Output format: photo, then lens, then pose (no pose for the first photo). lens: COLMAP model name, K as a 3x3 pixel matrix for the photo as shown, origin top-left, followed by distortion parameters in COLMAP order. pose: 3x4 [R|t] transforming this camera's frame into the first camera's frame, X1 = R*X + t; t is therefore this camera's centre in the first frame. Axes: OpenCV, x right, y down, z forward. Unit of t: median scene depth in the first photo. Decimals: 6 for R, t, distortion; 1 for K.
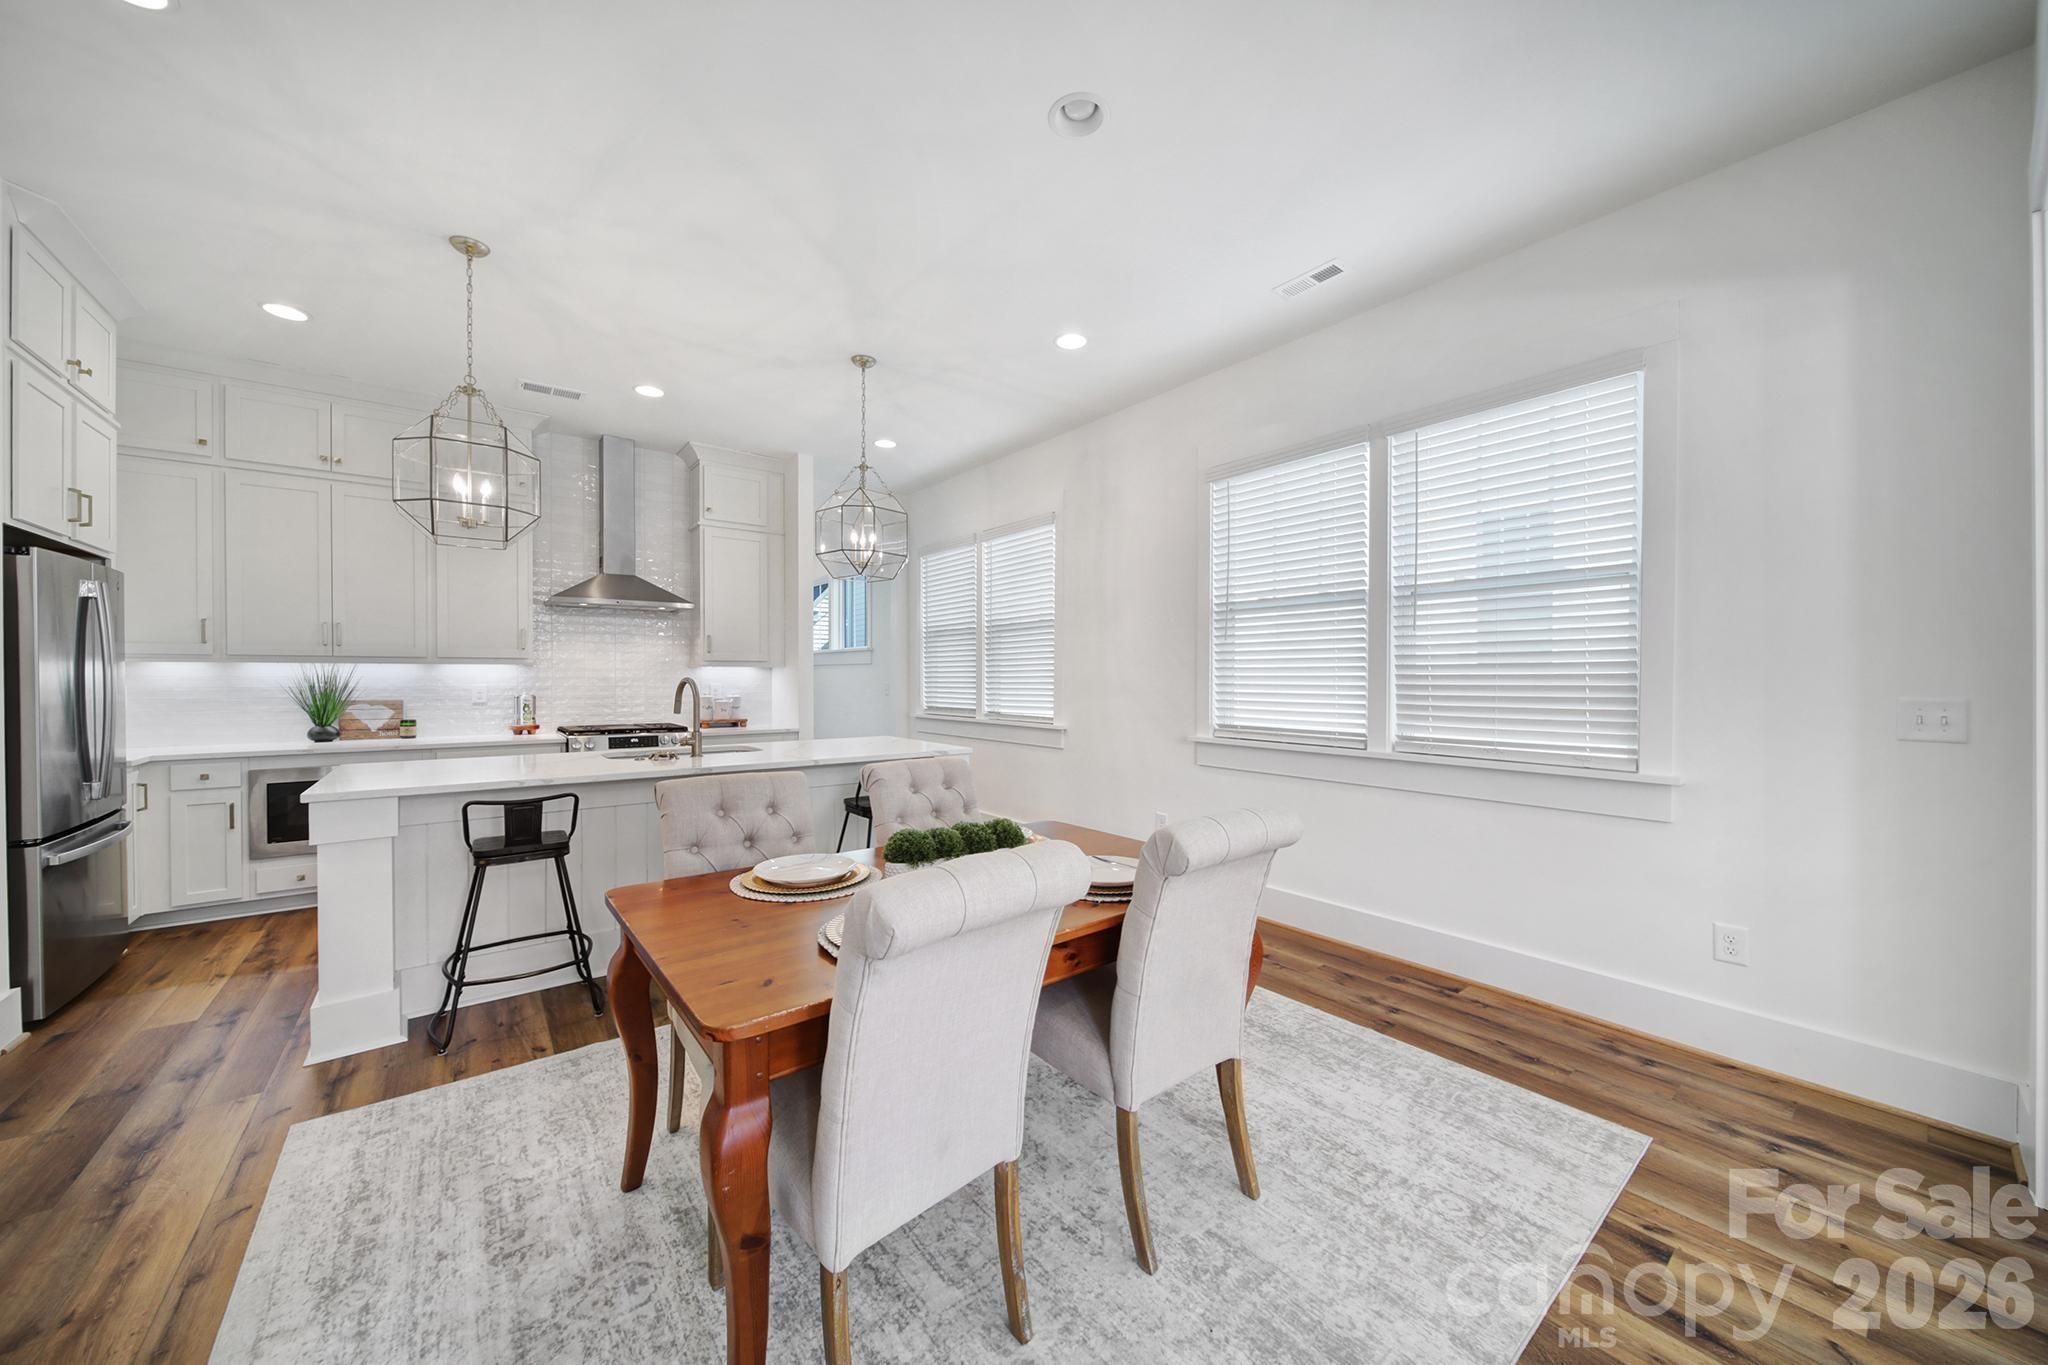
lens RADIAL K [[724.4, 0, 1020.5], [0, 724.4, 683.3], [0, 0, 1]] dist [-0.002292, -0.000150]
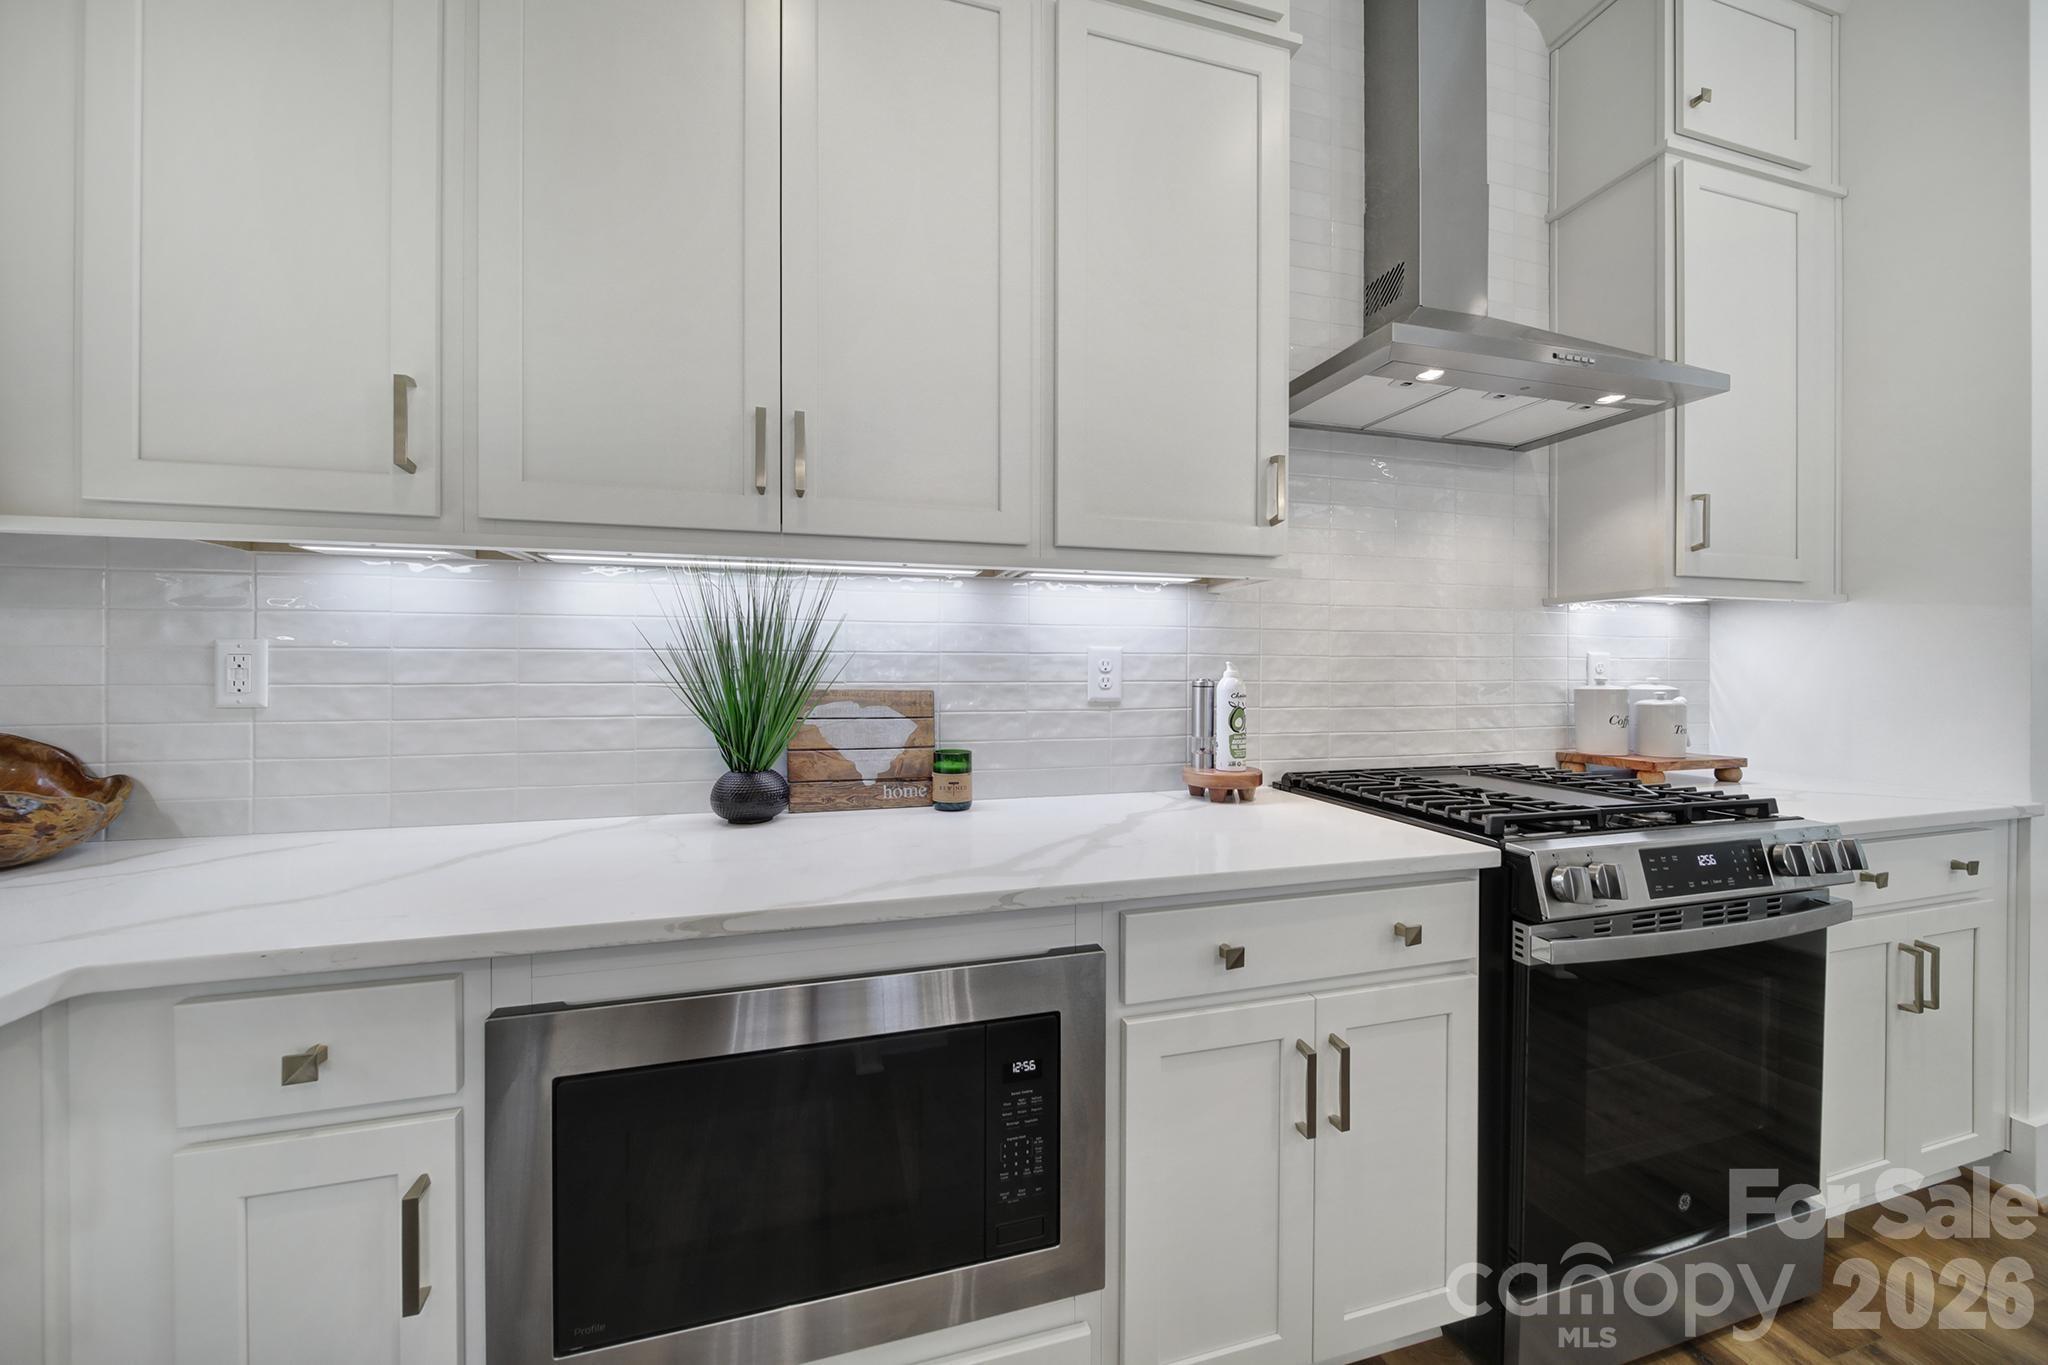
lens RADIAL K [[724.4, 0, 1020.5], [0, 724.4, 683.3], [0, 0, 1]] dist [-0.002292, -0.000150]
pose [[0.923039, 0.010619, -0.384560, -0.737638], [-0.005518, 0.999882, 0.014367, 0.015968], [0.384667, -0.011139, 0.922988, 0.757226]]
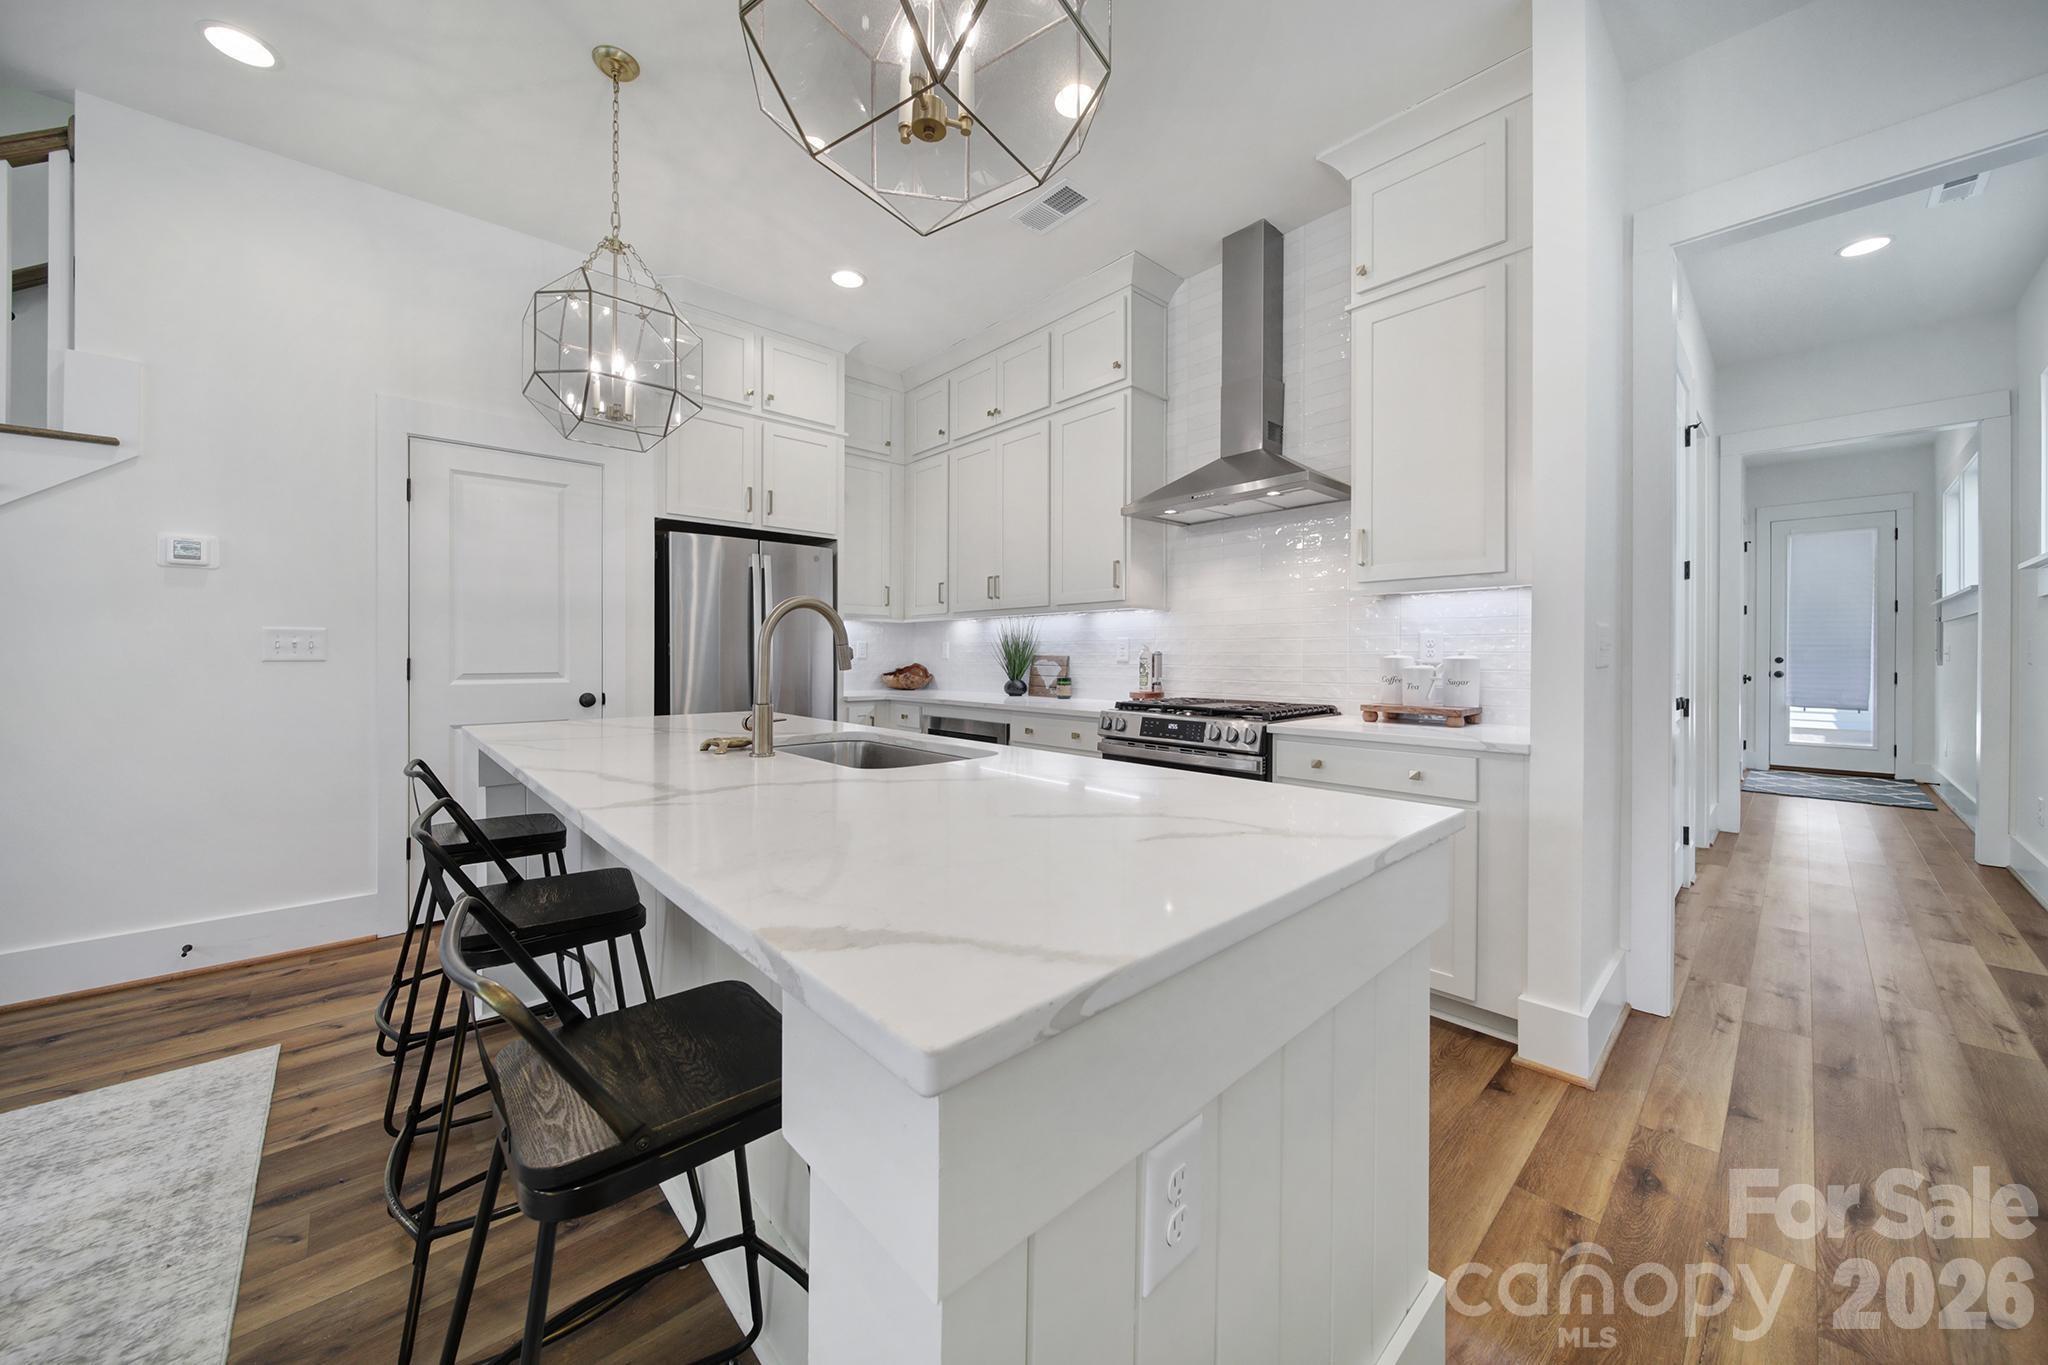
lens RADIAL K [[719.1, 0, 1031.5], [0, 719.1, 656.7], [0, 0, 1]] dist [-0.008645, -0.000078]
pose [[0.085809, -0.001843, -0.996310, 0.033570], [-0.012641, 0.999916, -0.002939, 0.029229], [0.996231, 0.012846, 0.085778, 0.939886]]
